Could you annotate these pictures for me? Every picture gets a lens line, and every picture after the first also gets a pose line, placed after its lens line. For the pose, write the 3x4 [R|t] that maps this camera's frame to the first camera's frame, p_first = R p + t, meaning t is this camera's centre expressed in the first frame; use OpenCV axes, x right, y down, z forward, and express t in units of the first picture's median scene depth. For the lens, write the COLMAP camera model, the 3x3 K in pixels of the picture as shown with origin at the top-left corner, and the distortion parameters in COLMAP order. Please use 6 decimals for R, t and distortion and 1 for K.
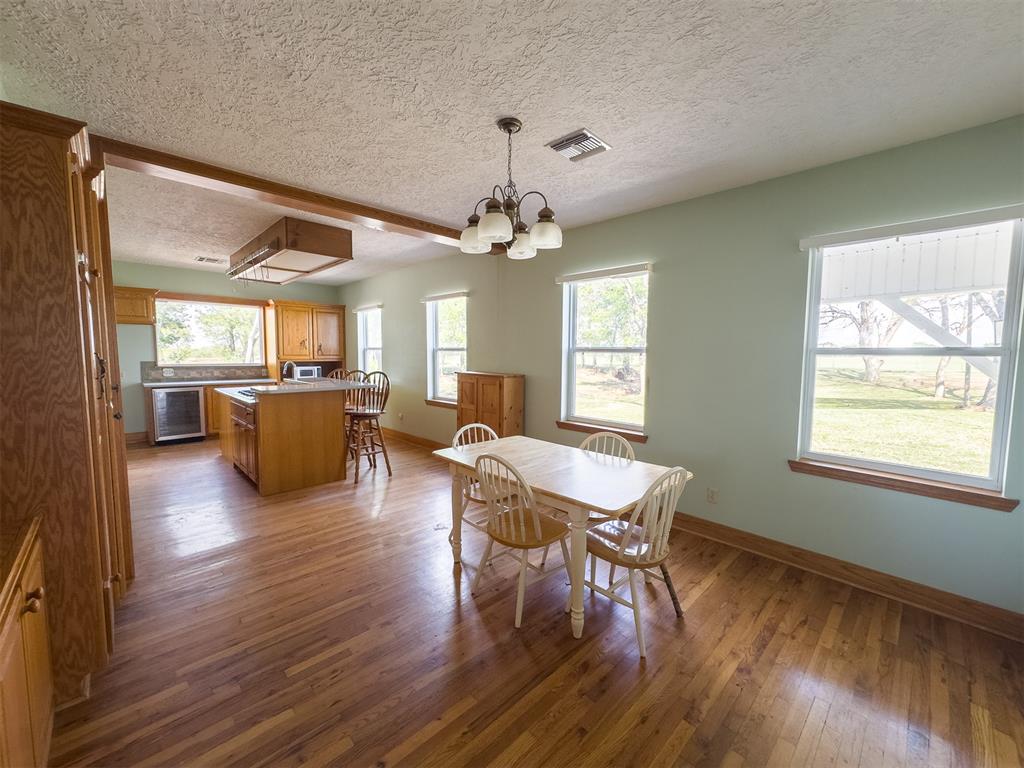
lens RADIAL K [[411.6, 0, 512.0], [0, 411.6, 384.0], [0, 0, 1]] dist [0.002979, 0.000340]
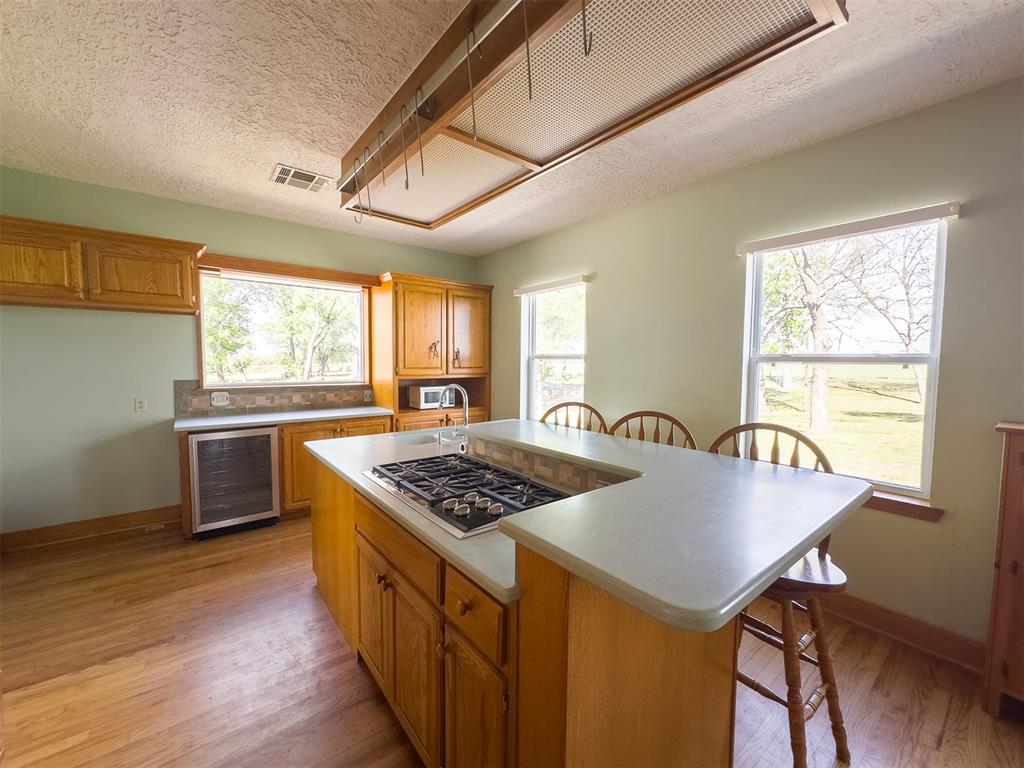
lens RADIAL K [[411.4, 0, 509.8], [0, 411.4, 383.8], [0, 0, 1]] dist [-0.000464, 0.000247]
pose [[0.994669, 0.006458, -0.102920, -0.446522], [-0.008367, 0.999801, -0.018131, -0.049888], [0.102782, 0.018895, 0.994524, 0.562990]]
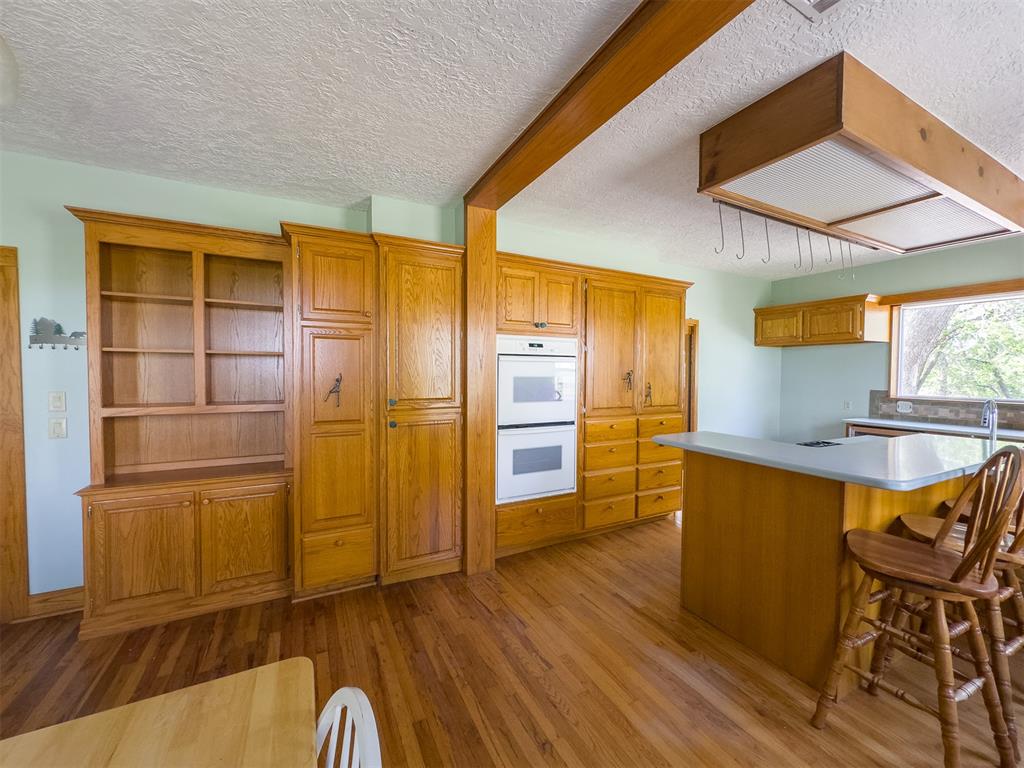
lens RADIAL K [[411.4, 0, 509.8], [0, 411.4, 383.8], [0, 0, 1]] dist [-0.000464, 0.000247]
pose [[-0.297900, 0.018719, -0.954413, 0.046103], [-0.083450, 0.995469, 0.045571, -0.051518], [0.950942, 0.093221, -0.294989, 0.664895]]
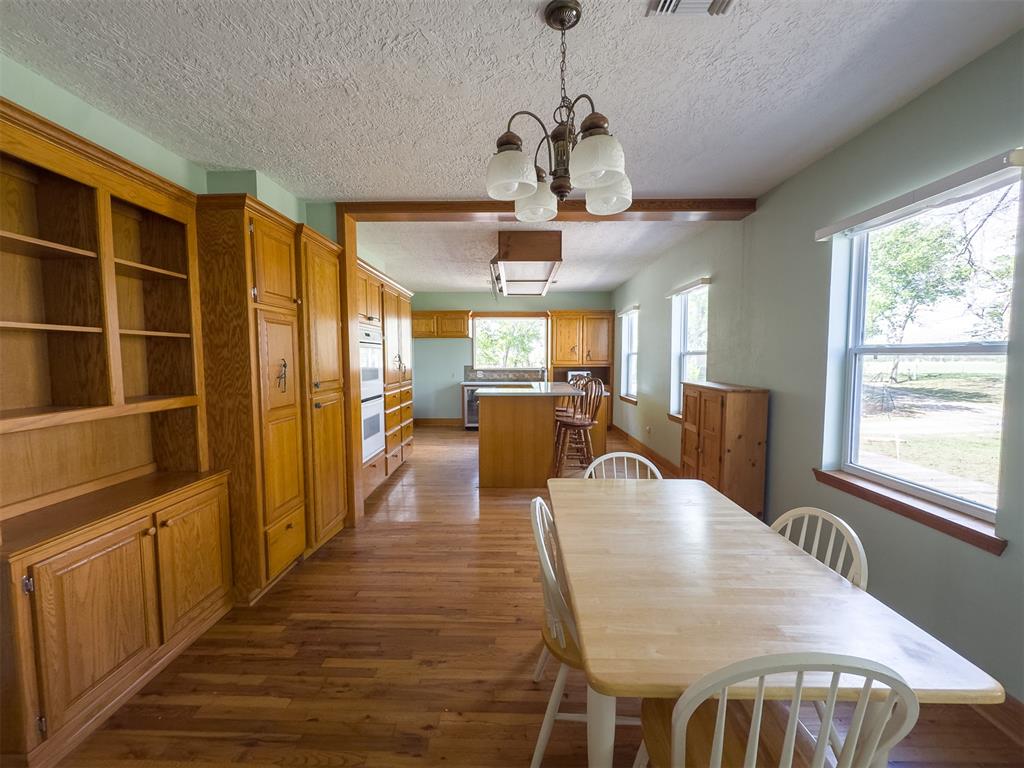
lens RADIAL K [[411.4, 0, 509.8], [0, 411.4, 383.8], [0, 0, 1]] dist [-0.000464, 0.000247]
pose [[0.702014, 0.038179, -0.711139, 0.172009], [-0.047987, 0.998828, 0.006253, -0.012778], [0.710545, 0.029736, 0.703023, 0.196133]]
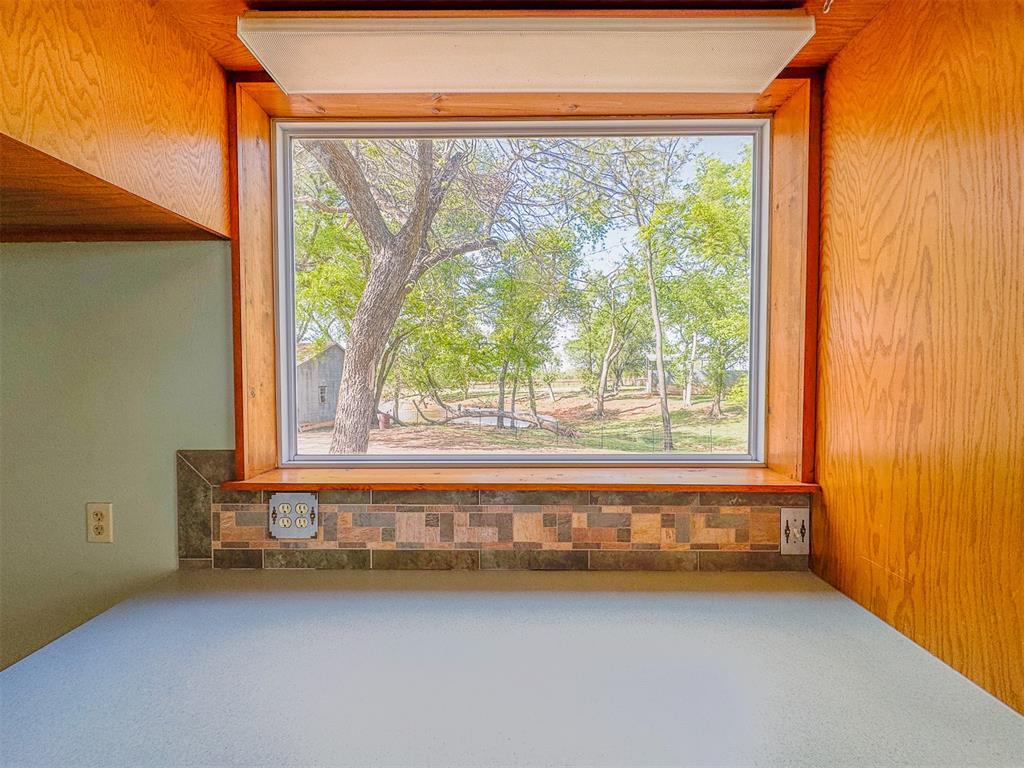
lens RADIAL K [[411.4, 0, 509.8], [0, 411.4, 383.8], [0, 0, 1]] dist [-0.000464, 0.000247]
pose [[0.707789, 0.010914, -0.706339, -0.772004], [-0.047440, 0.998358, -0.032111, -0.096509], [0.704829, 0.056237, 0.707145, 1.113294]]
